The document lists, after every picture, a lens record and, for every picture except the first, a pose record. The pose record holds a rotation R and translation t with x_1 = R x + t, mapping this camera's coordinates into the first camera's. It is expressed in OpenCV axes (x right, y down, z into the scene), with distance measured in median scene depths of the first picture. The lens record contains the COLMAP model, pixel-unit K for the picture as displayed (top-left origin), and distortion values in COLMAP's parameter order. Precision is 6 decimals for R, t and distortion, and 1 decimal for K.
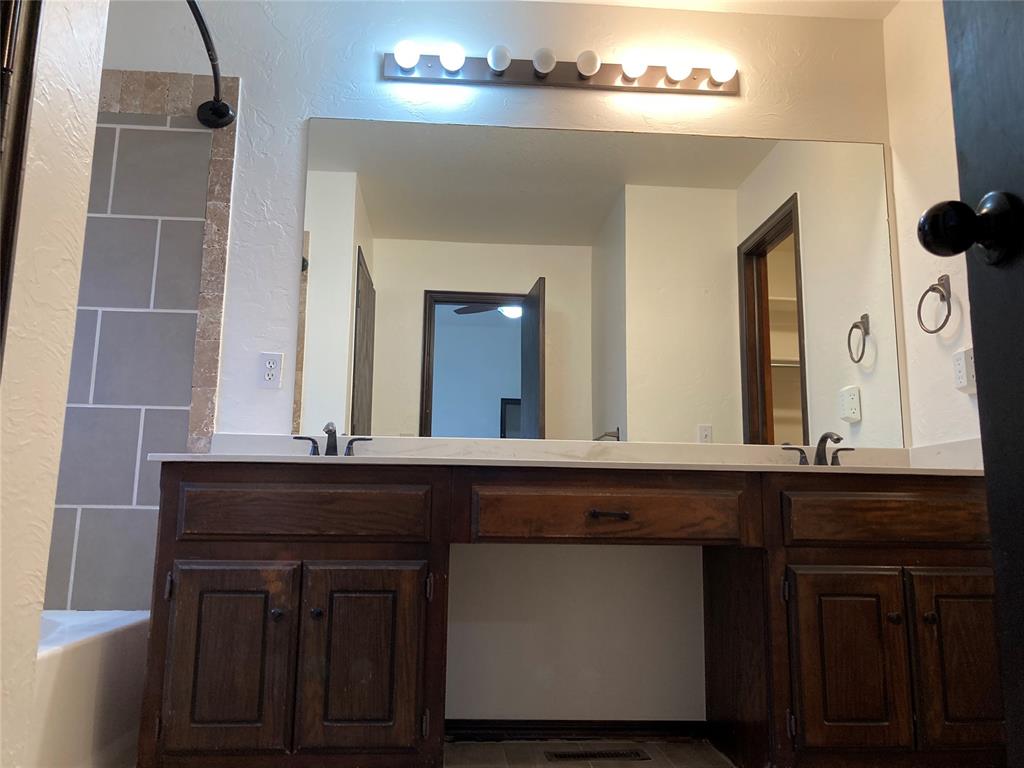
lens RADIAL K [[823.9, 0, 508.5], [0, 823.9, 367.5], [0, 0, 1]] dist [0.012177, -0.008164]
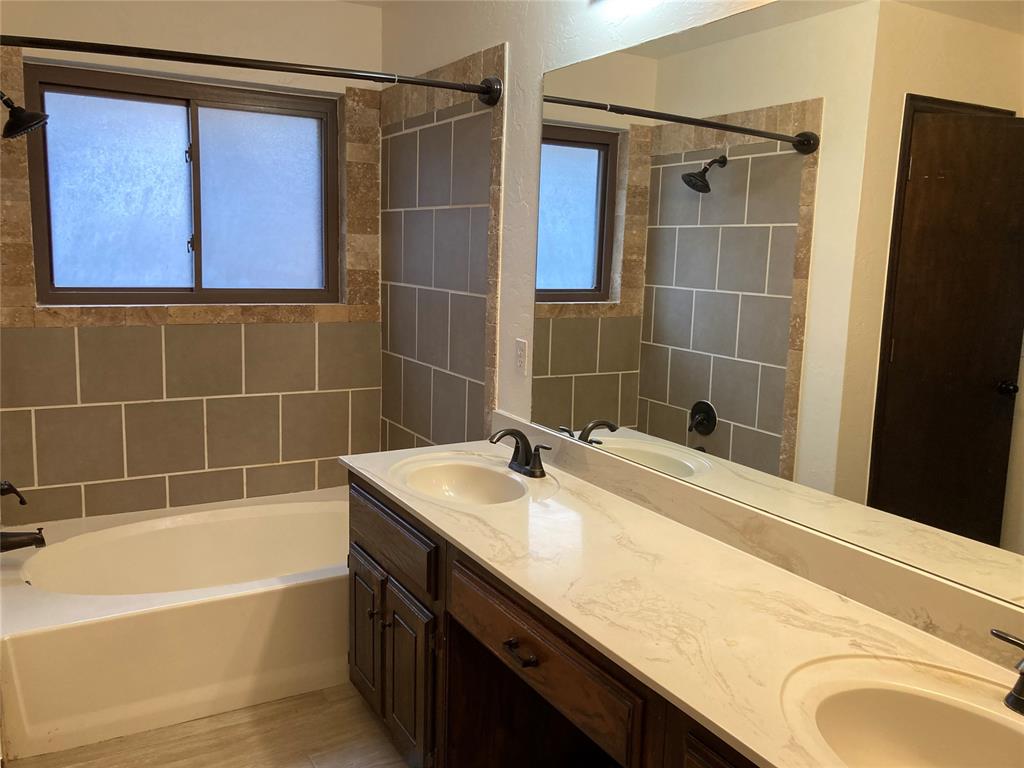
lens RADIAL K [[842.8, 0, 511.1], [0, 842.8, 374.2], [0, 0, 1]] dist [0.040894, -0.009009]
pose [[0.427392, 0.132787, -0.894261, 0.622637], [0.137565, 0.968084, 0.209495, -0.190786], [0.893539, -0.212556, 0.395485, 0.553576]]
